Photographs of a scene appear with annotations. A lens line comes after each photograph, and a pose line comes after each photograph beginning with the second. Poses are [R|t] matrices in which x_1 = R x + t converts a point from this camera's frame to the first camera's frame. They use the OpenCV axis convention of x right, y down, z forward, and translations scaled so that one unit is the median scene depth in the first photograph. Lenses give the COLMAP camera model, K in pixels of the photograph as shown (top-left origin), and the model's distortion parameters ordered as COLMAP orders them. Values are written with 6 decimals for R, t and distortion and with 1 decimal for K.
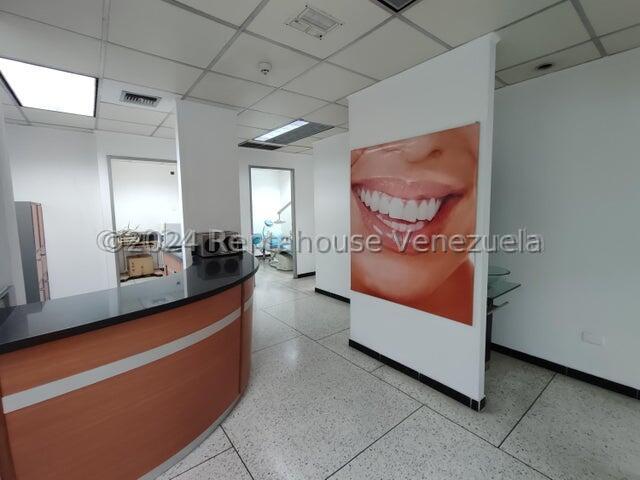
lens RADIAL K [[291.0, 0, 323.3], [0, 291.0, 236.6], [0, 0, 1]] dist [0.000365, 0.001862]
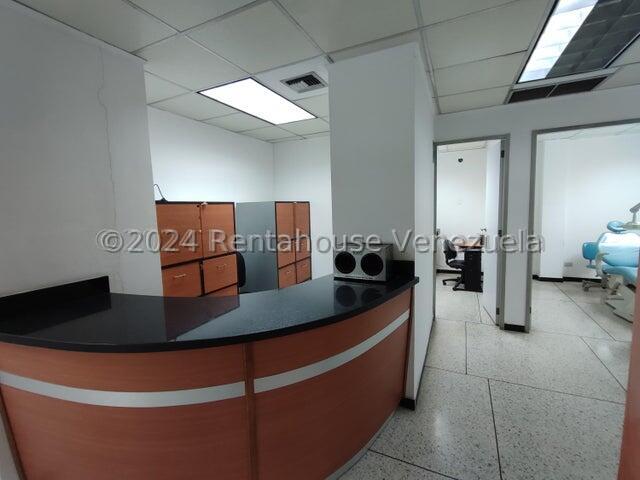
lens RADIAL K [[291.0, 0, 316.8], [0, 291.0, 235.4], [0, 0, 1]] dist [0.000365, 0.001862]
pose [[0.419749, 0.099261, -0.902196, 0.117609], [-0.072853, 0.994479, 0.075519, -0.045486], [0.904712, 0.034029, 0.424663, 0.358183]]
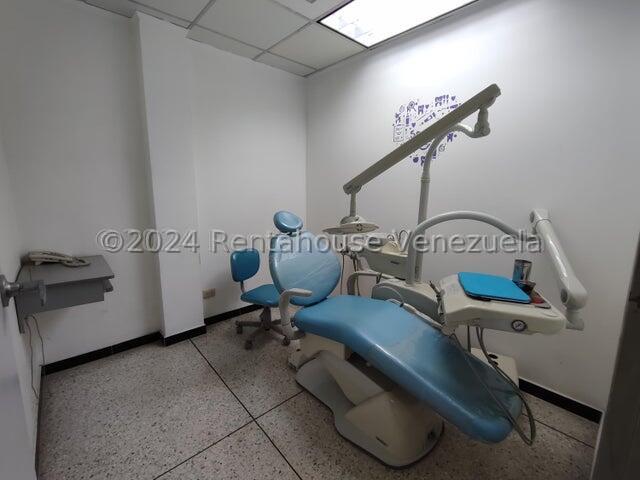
lens RADIAL K [[291.0, 0, 319.7], [0, 291.0, 237.3], [0, 0, 1]] dist [0.000365, 0.001862]
pose [[0.997522, 0.033882, 0.061655, -0.256760], [-0.037982, 0.997058, 0.066585, -0.077436], [-0.059217, -0.068762, 0.995874, 1.053900]]
